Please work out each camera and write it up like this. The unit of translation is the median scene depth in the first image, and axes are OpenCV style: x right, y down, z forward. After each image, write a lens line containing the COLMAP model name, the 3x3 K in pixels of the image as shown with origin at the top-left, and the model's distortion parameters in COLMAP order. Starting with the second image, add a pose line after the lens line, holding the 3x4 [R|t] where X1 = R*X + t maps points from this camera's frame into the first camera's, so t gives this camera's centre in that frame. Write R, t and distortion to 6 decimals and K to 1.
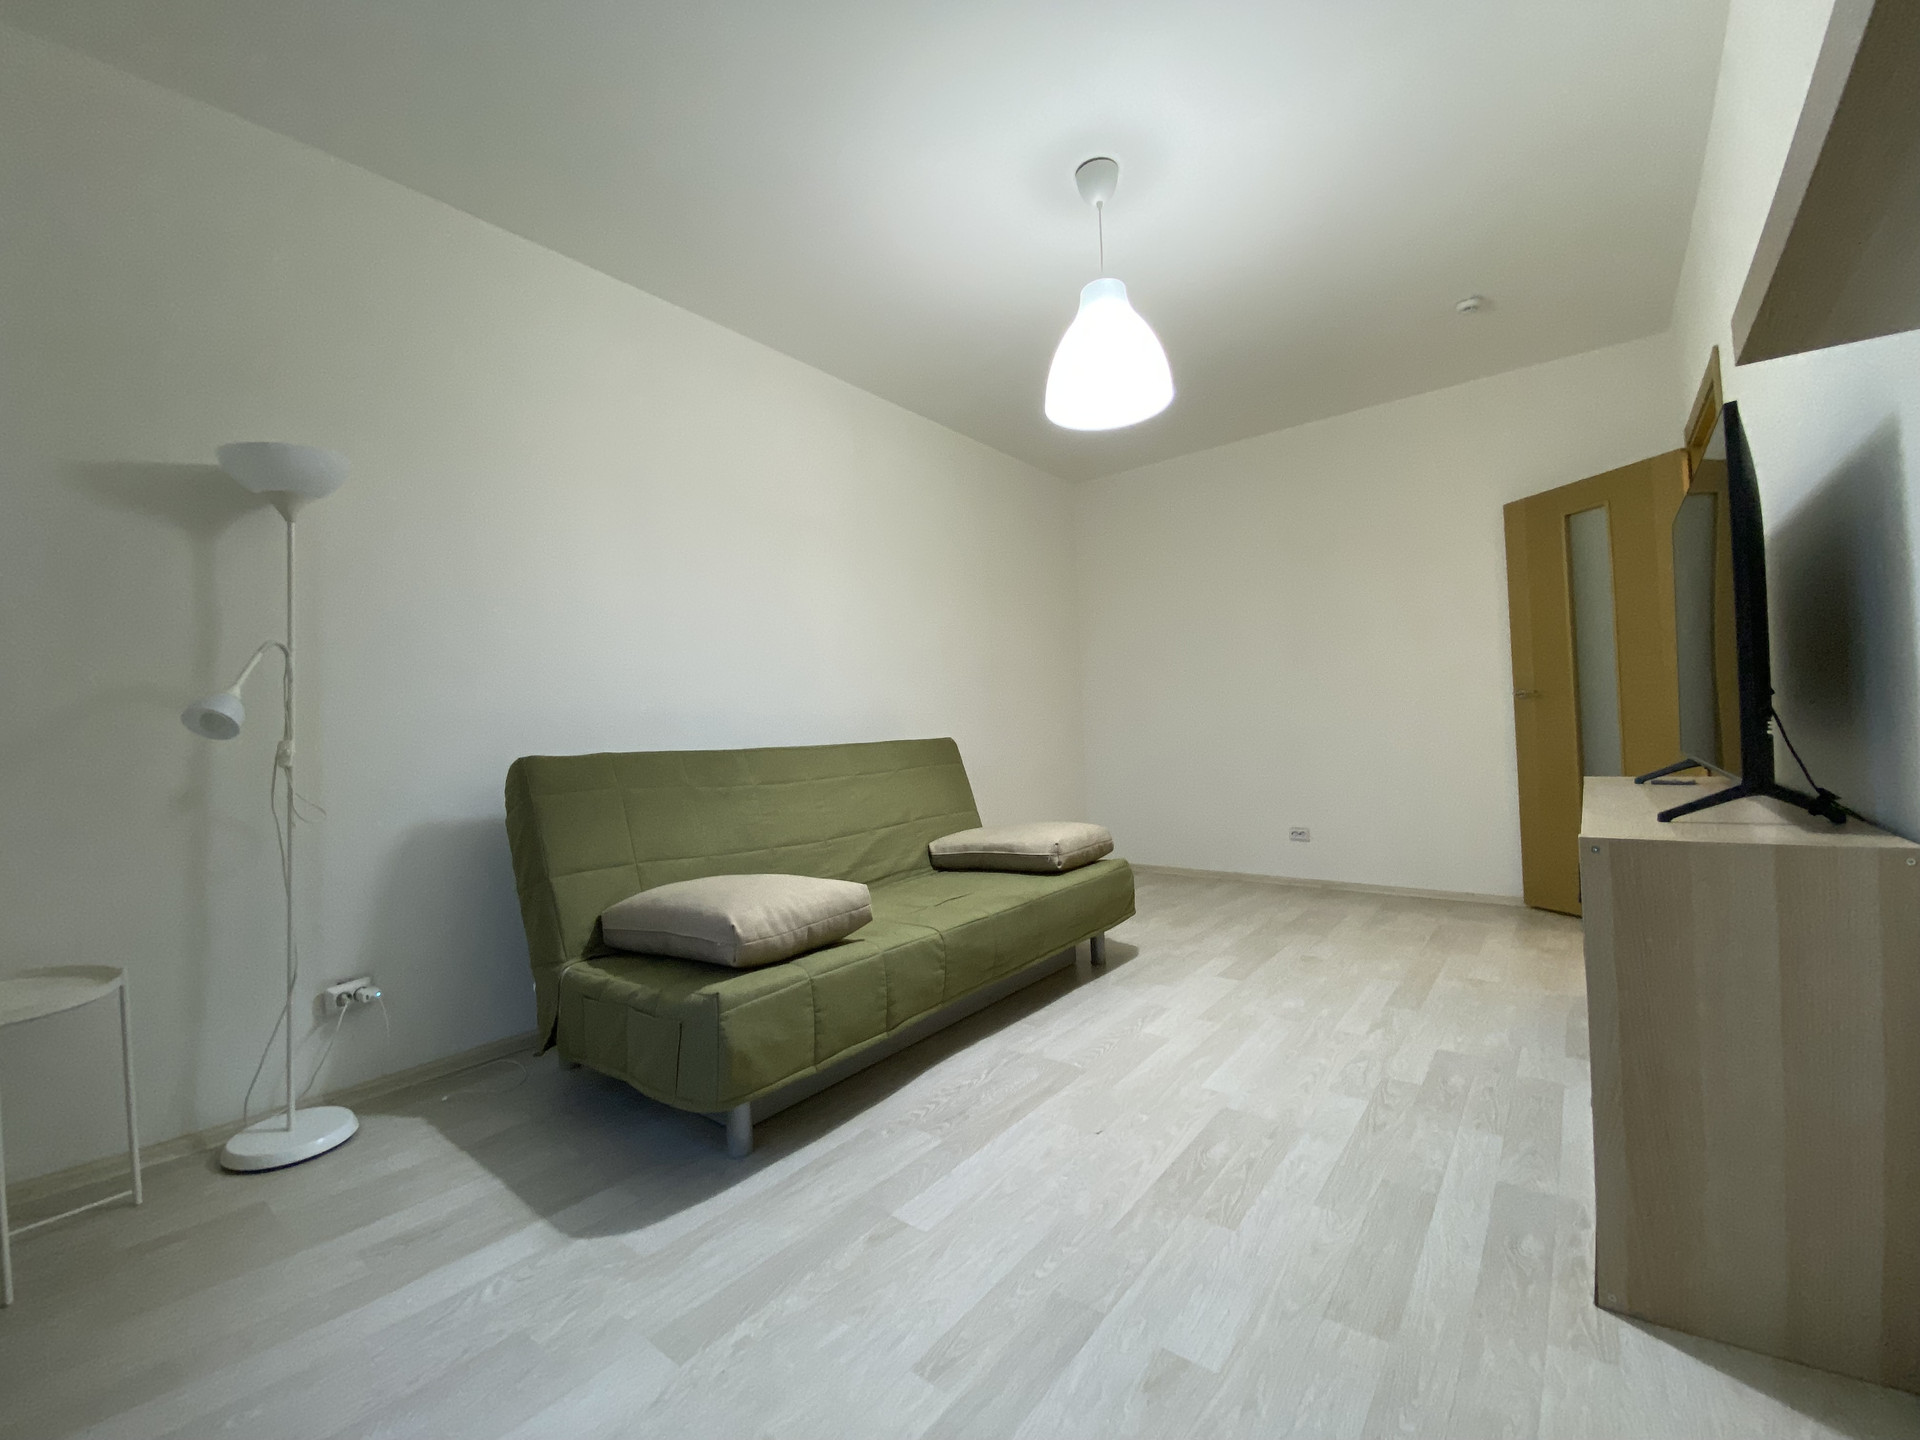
lens RADIAL K [[767.9, 0, 960.4], [0, 767.9, 718.0], [0, 0, 1]] dist [0.031100, -0.026333]
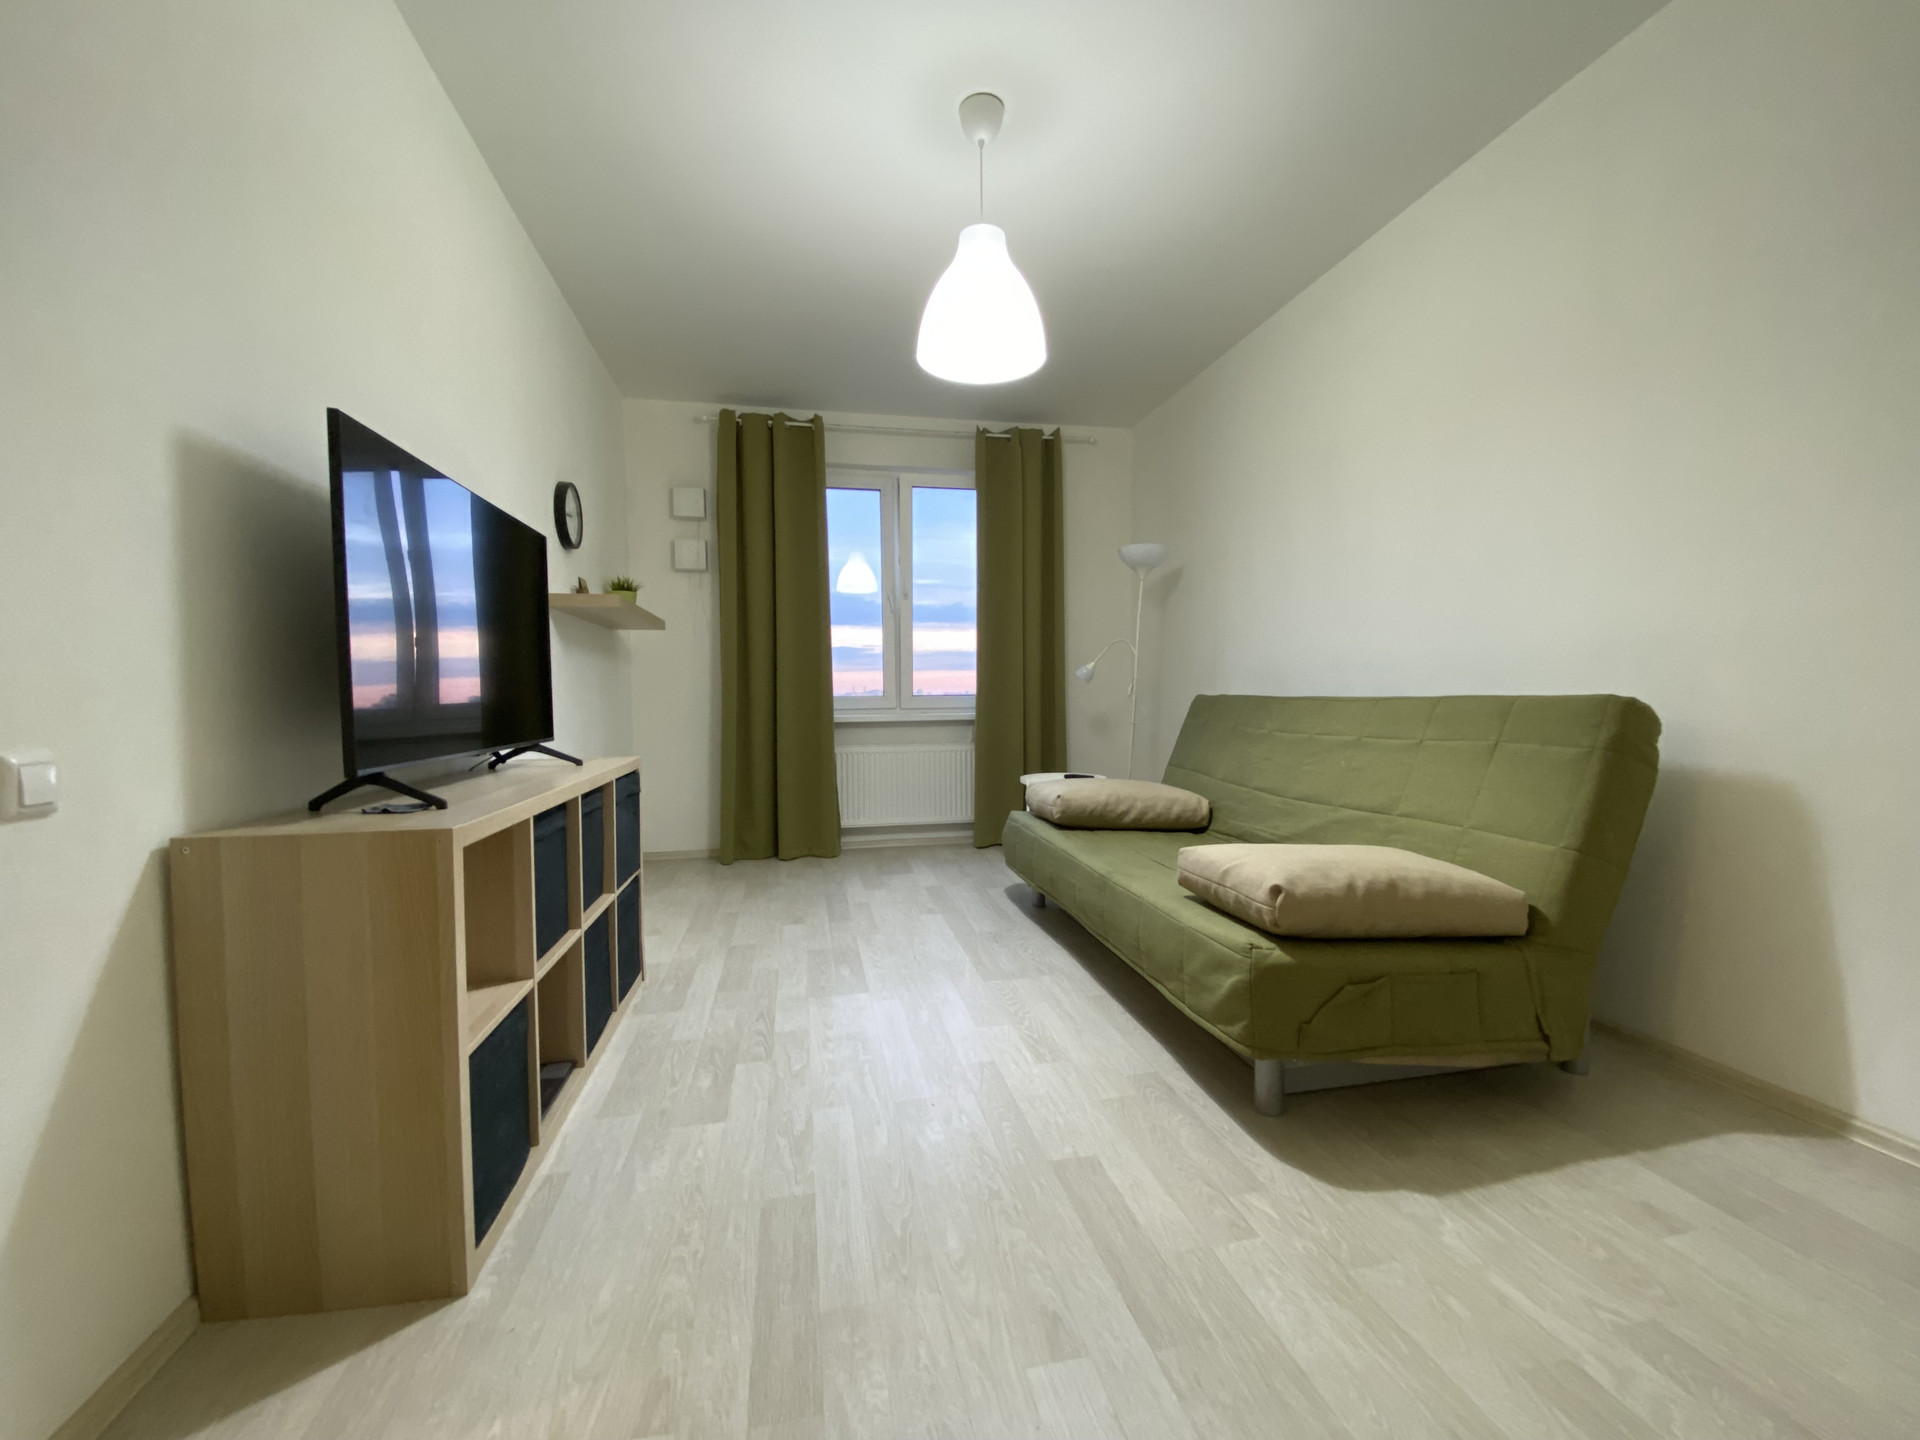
lens RADIAL K [[767.6, 0, 960.0], [0, 767.6, 720.0], [0, 0, 1]] dist [0.028620, -0.025627]
pose [[-0.633098, 0.070337, -0.770869, 1.093437], [0.045657, 0.997522, 0.053521, -0.006110], [0.772724, -0.001312, -0.634741, 1.765710]]
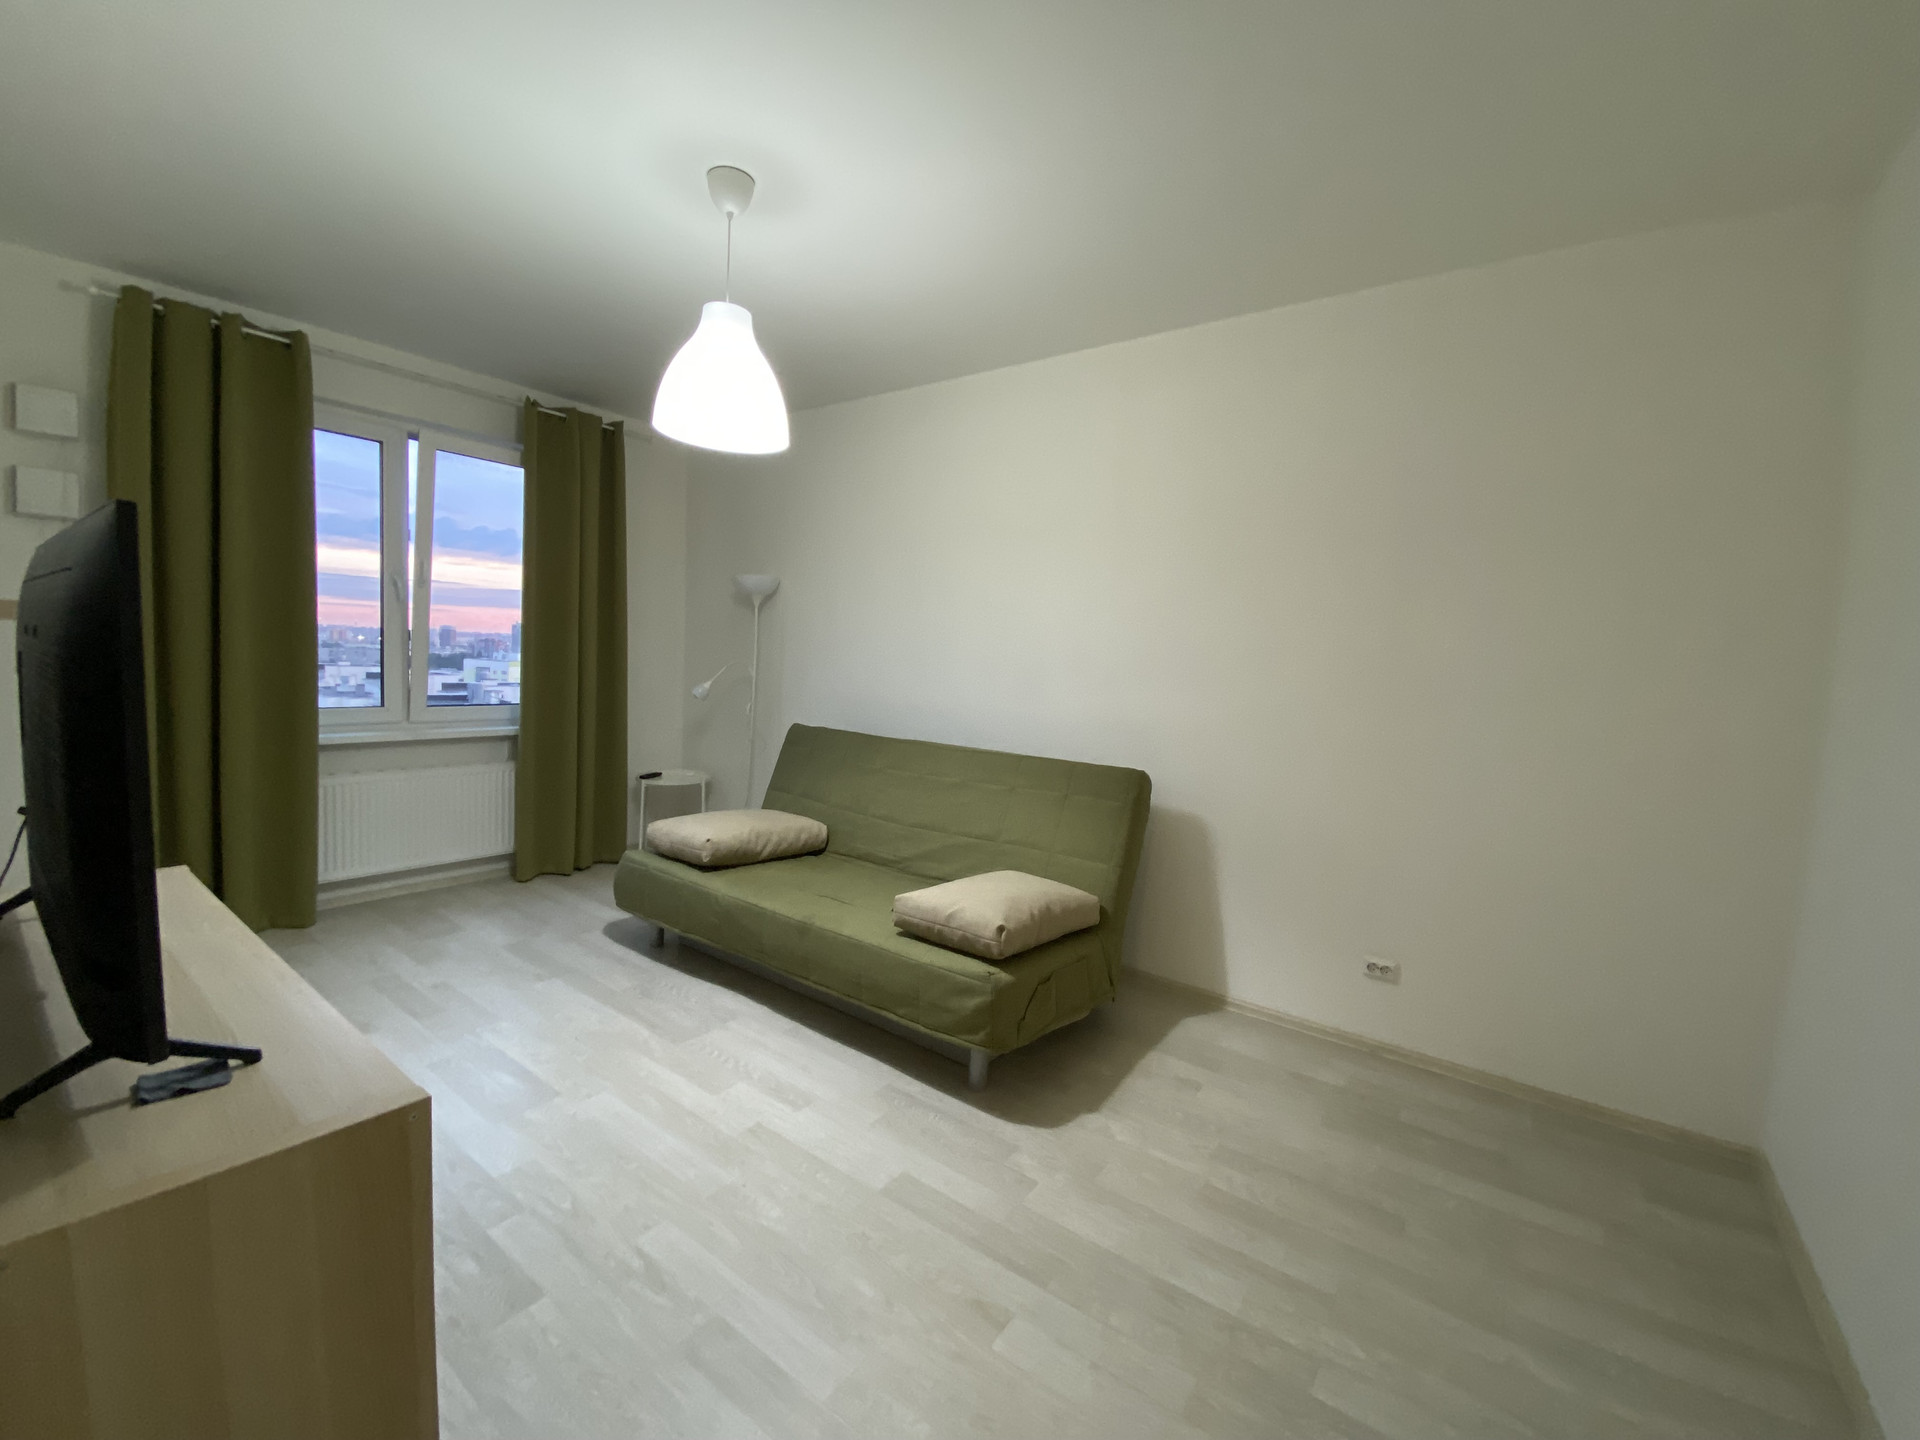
lens RADIAL K [[778.6, 0, 948.4], [0, 778.6, 714.5], [0, 0, 1]] dist [0.031979, -0.025475]
pose [[0.036905, 0.111961, -0.993027, 1.342389], [-0.032667, 0.993308, 0.110779, -0.192653], [0.998785, 0.028351, 0.040315, 1.388440]]
